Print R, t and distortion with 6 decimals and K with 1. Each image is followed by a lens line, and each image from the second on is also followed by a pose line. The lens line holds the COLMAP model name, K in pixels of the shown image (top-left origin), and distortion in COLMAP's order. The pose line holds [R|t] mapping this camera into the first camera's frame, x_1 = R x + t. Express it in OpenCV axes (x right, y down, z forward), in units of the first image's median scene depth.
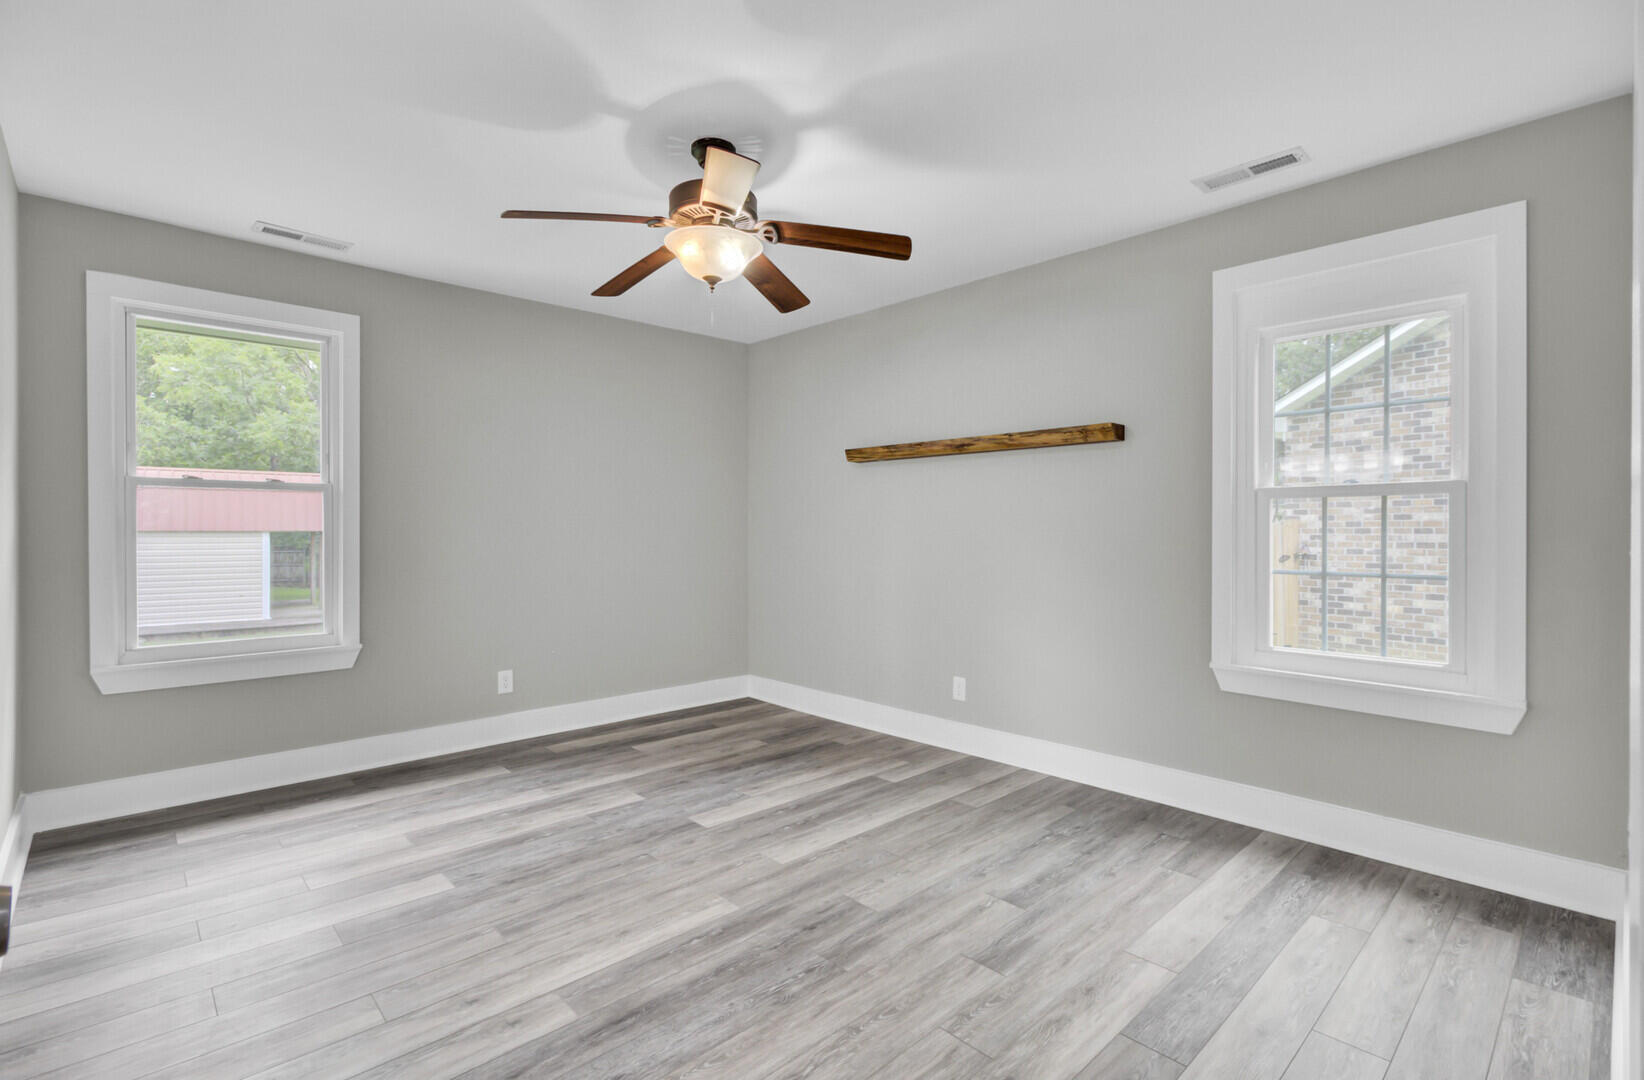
lens RADIAL K [[758.8, 0, 825.4], [0, 758.8, 520.7], [0, 0, 1]] dist [-0.001442, 0.000218]
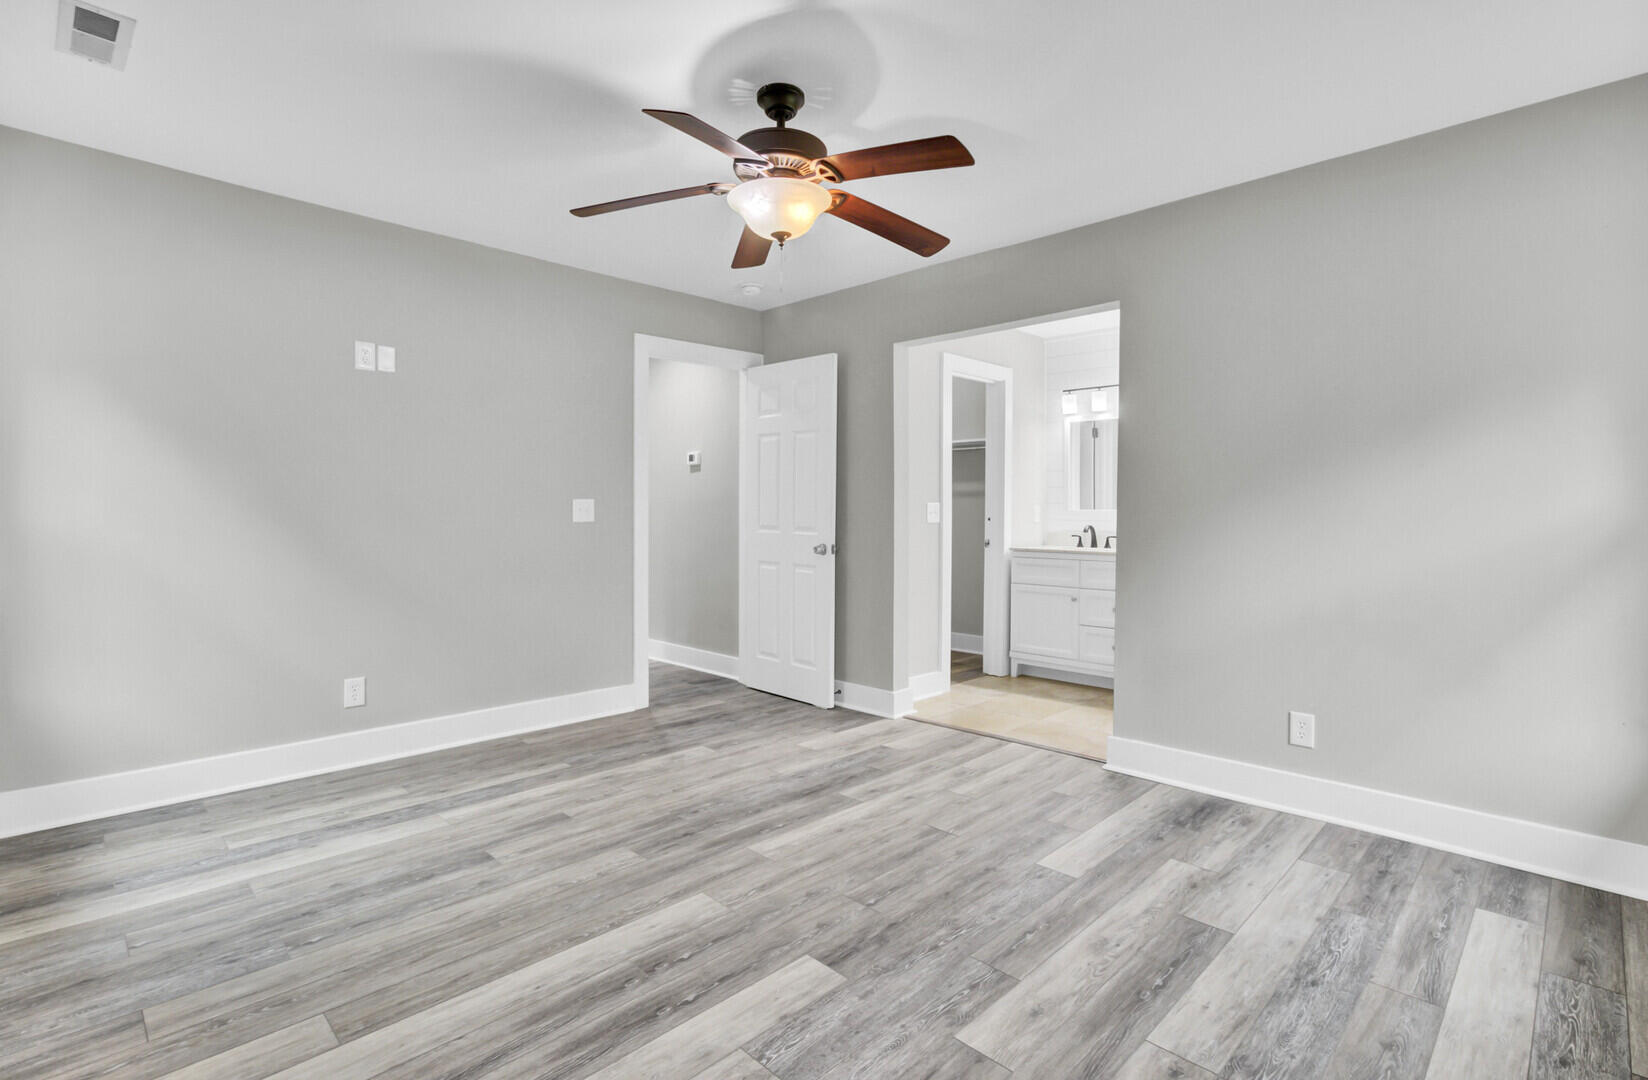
lens RADIAL K [[760.6, 0, 827.5], [0, 760.6, 520.6], [0, 0, 1]] dist [-0.001442, 0.000218]
pose [[-0.999433, -0.003577, -0.033471, -0.177972], [-0.003630, 0.999992, 0.001510, 0.031797], [0.033465, 0.001631, -0.999439, 1.968535]]
